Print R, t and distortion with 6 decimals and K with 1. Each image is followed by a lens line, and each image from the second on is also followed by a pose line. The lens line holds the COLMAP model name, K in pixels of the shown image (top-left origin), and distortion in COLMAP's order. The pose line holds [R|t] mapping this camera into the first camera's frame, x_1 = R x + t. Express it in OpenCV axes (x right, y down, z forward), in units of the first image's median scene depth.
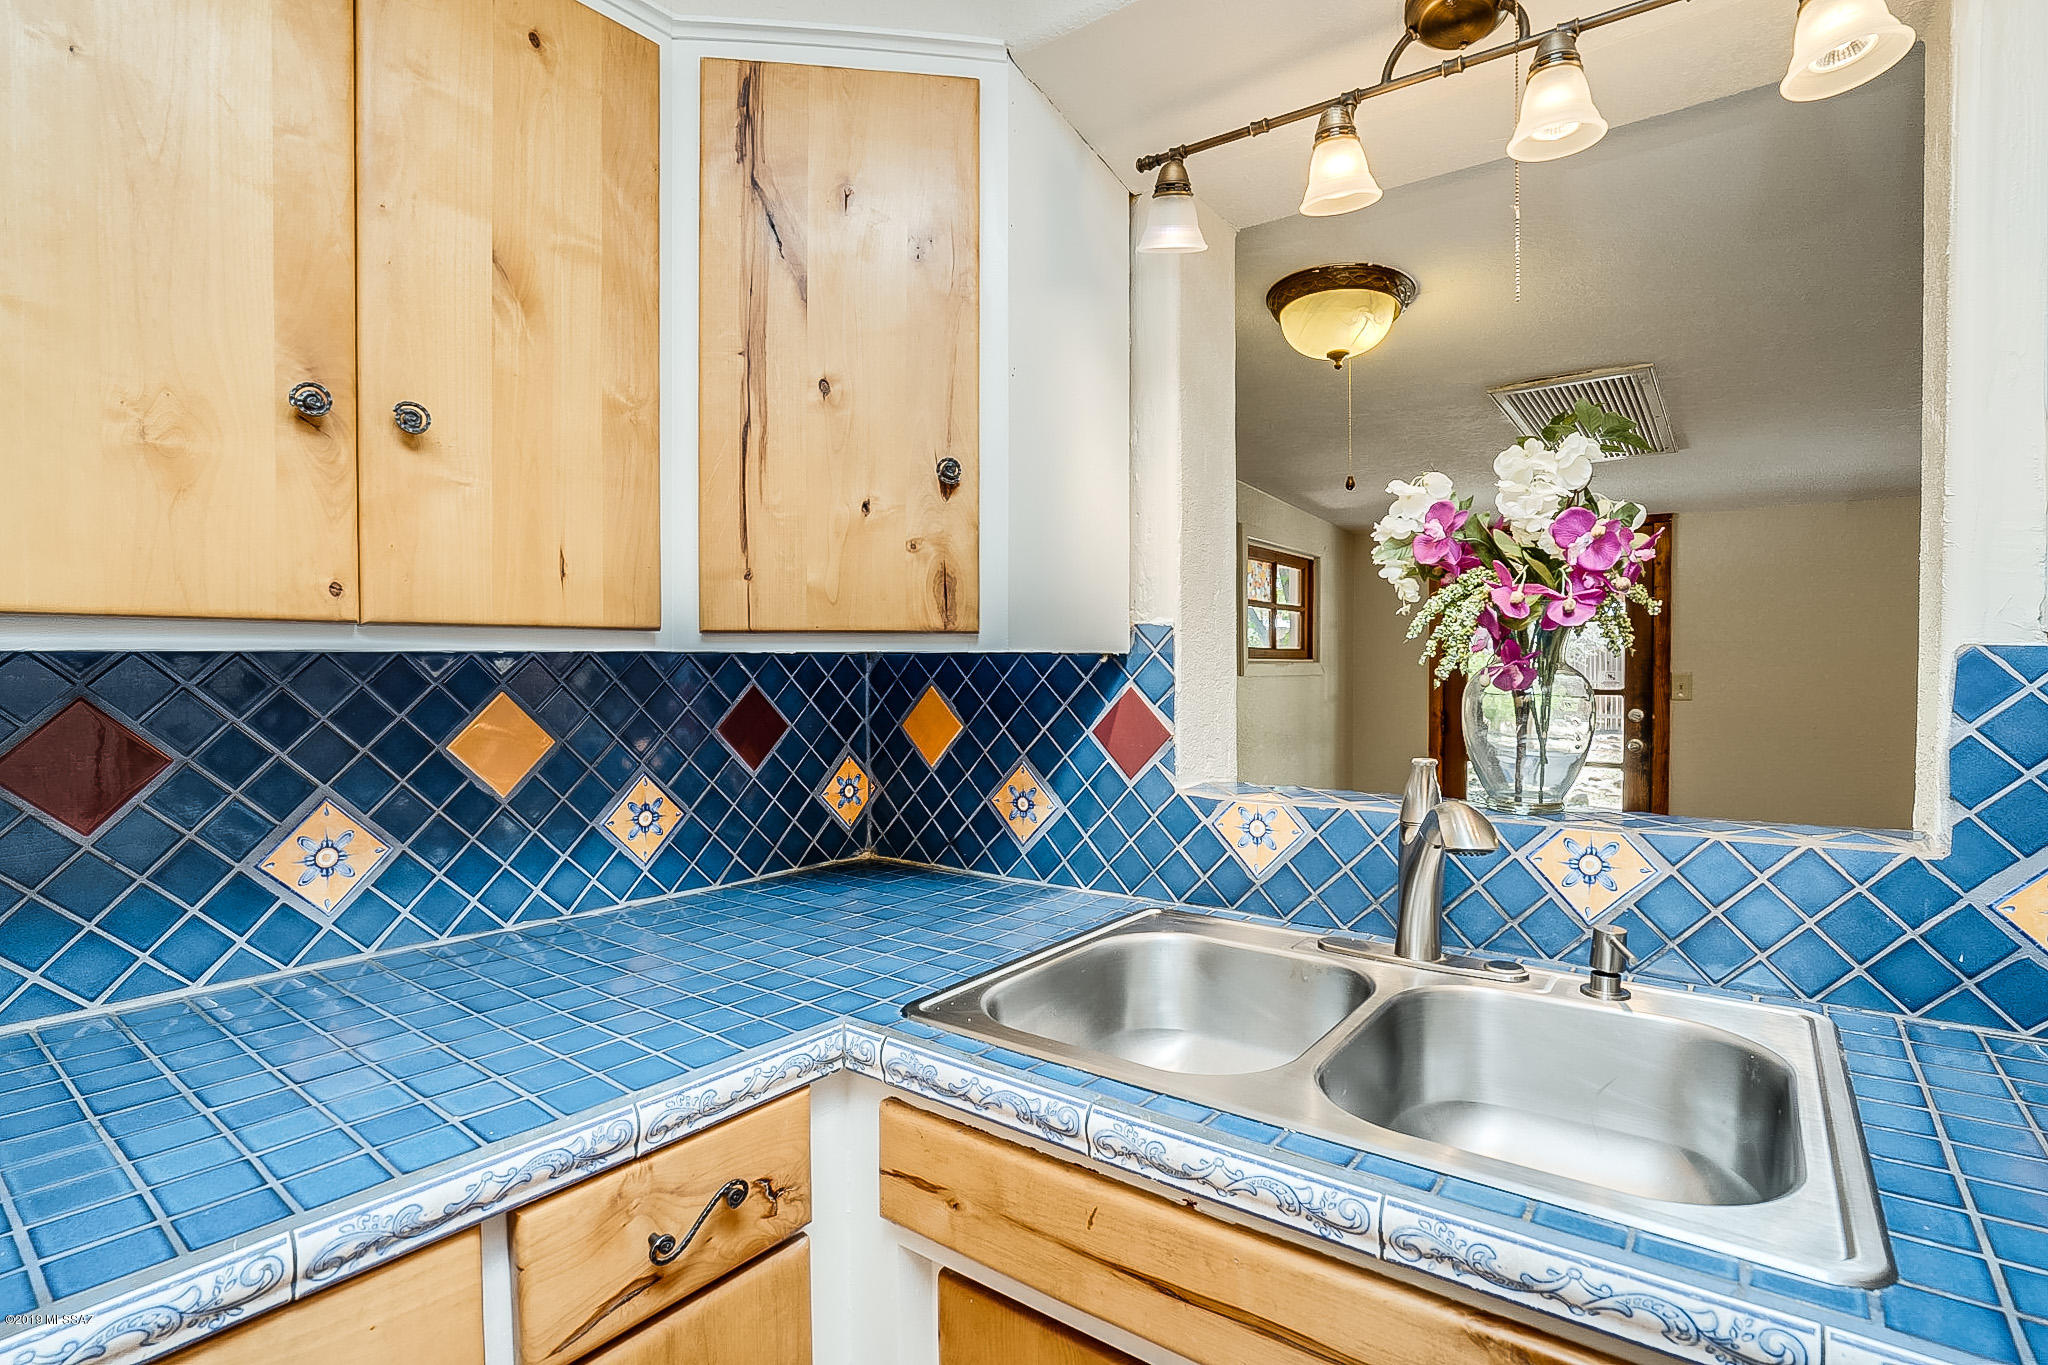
lens RADIAL K [[956.2, 0, 1018.3], [0, 956.2, 684.3], [0, 0, 1]] dist [-0.050517, 0.019042]
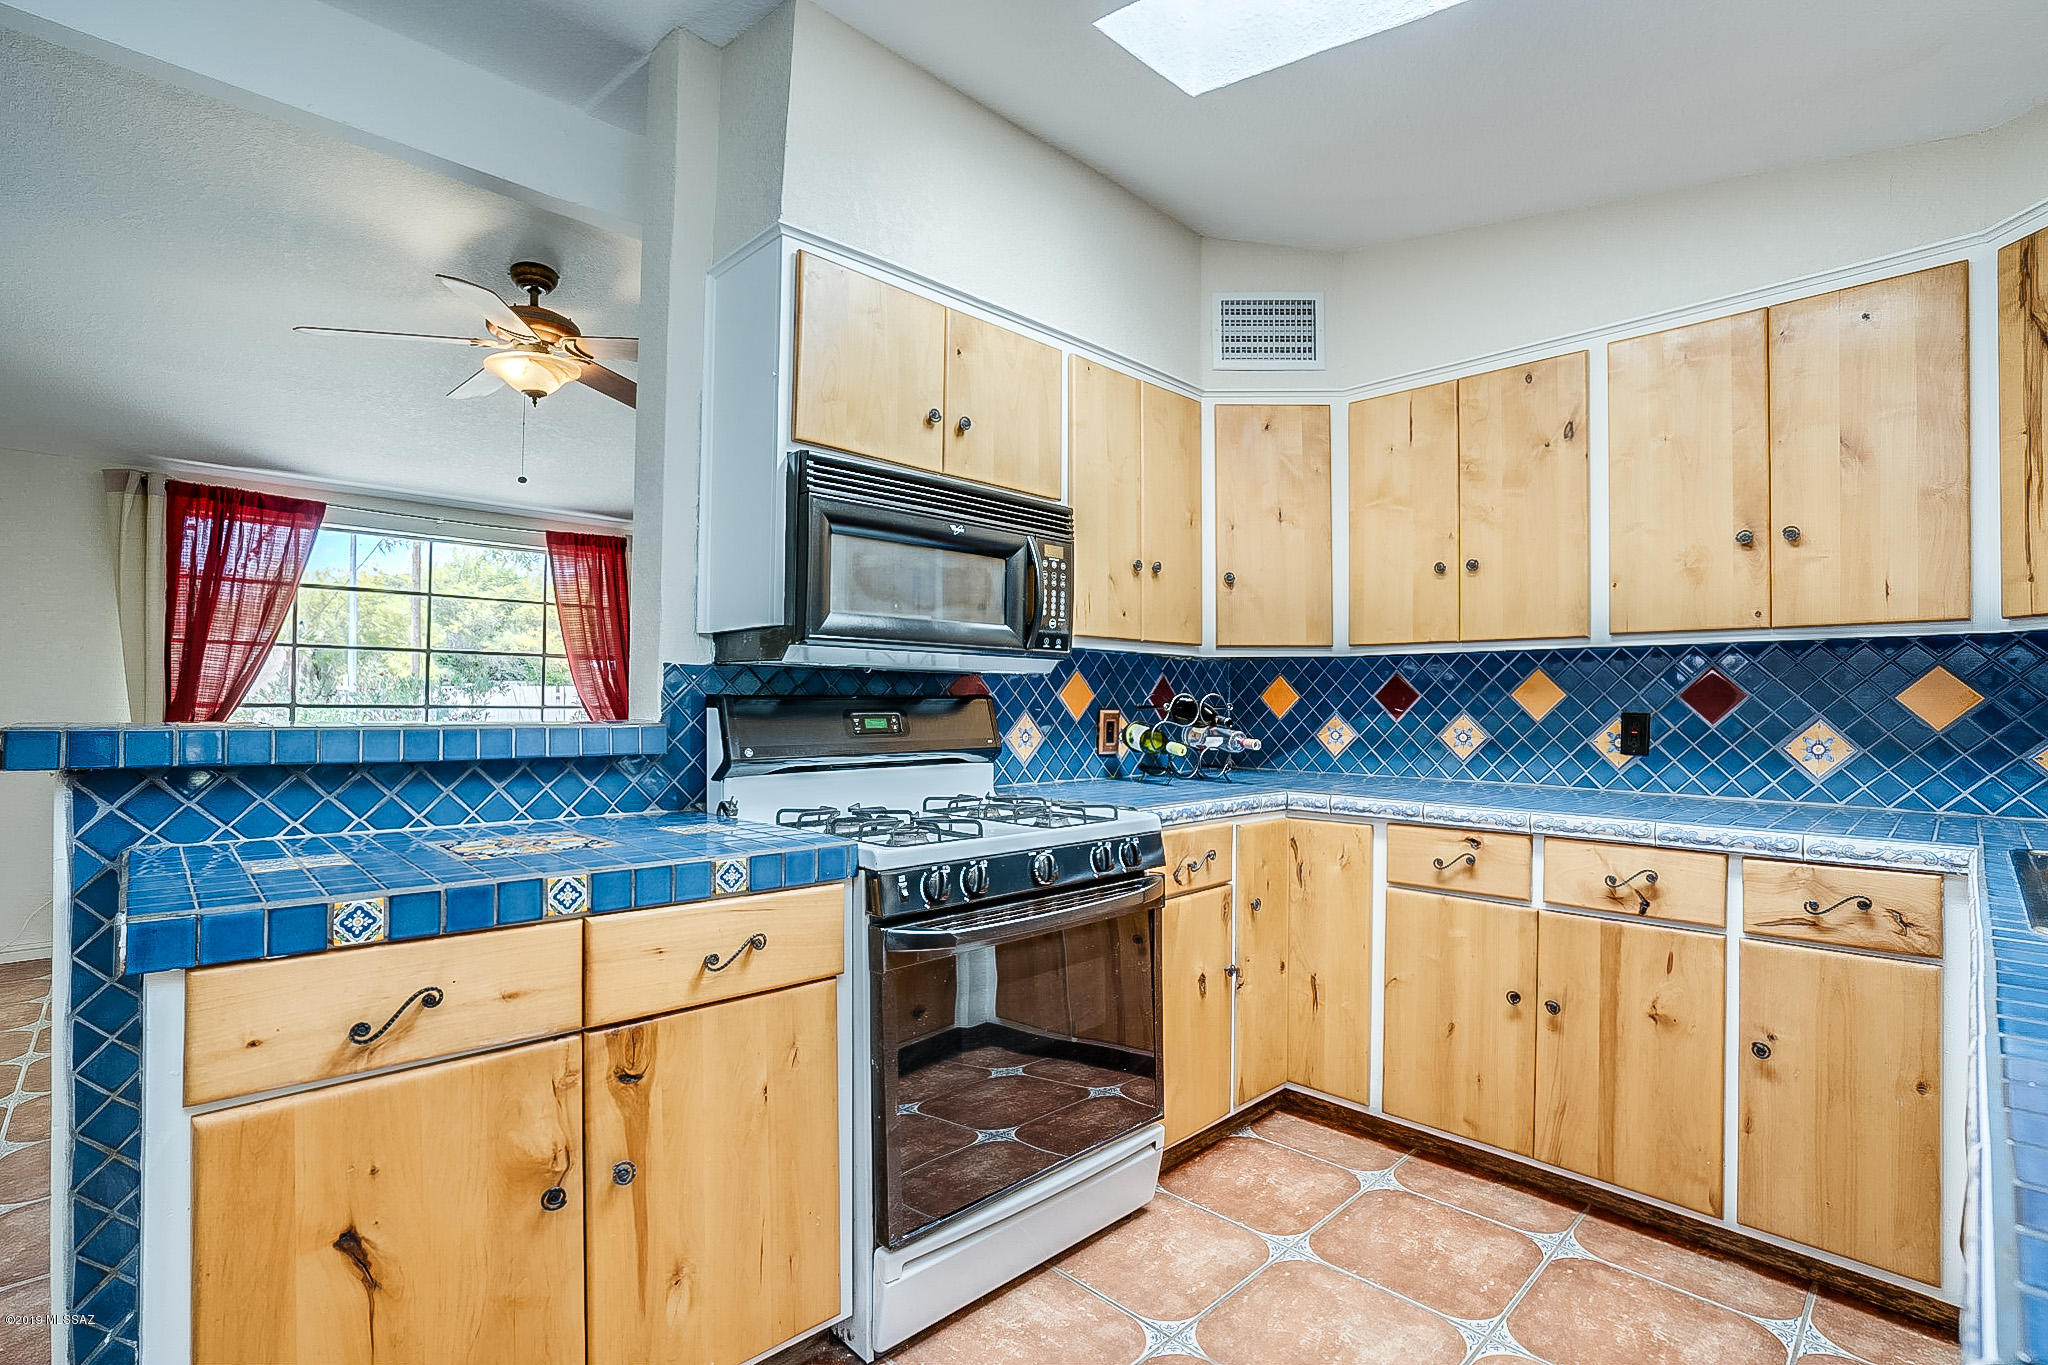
lens RADIAL K [[956.2, 0, 1030.8], [0, 956.2, 694.5], [0, 0, 1]] dist [-0.050517, 0.019042]
pose [[-0.161418, -0.004681, -0.986875, 1.410567], [-0.030815, 0.999525, 0.000299, 0.116366], [0.986405, 0.030459, -0.161485, -0.310798]]
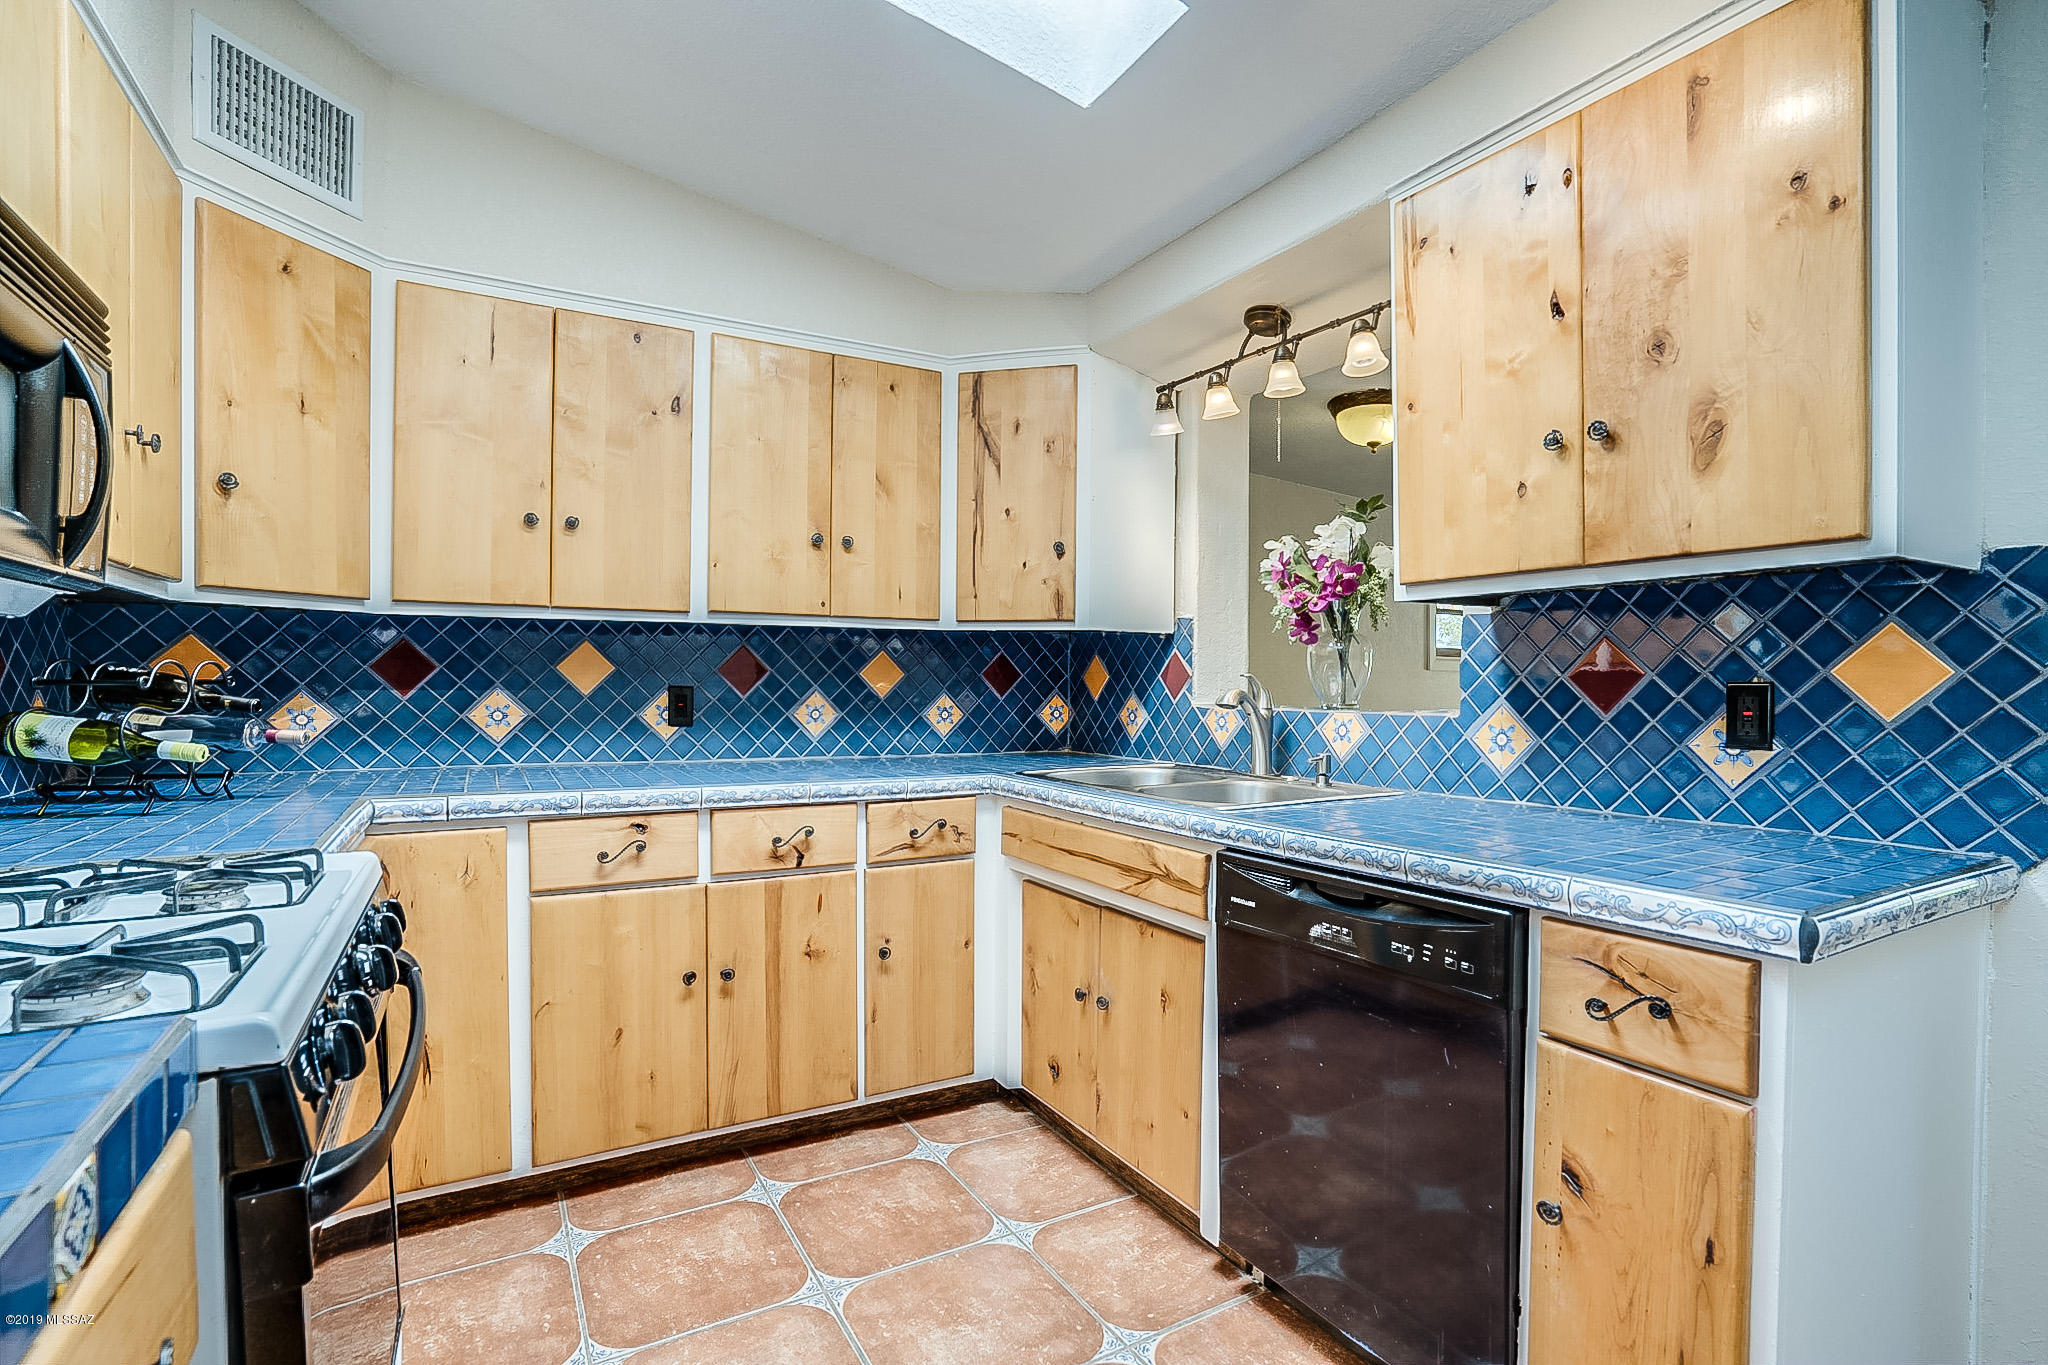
lens RADIAL K [[981.1, 0, 1020.9], [0, 981.1, 692.0], [0, 0, 1]] dist [-0.038555, 0.010064]
pose [[0.915914, 0.015207, -0.401086, 0.768210], [-0.021286, 0.999716, -0.010704, 0.138374], [0.400810, 0.018341, 0.915978, -1.116228]]
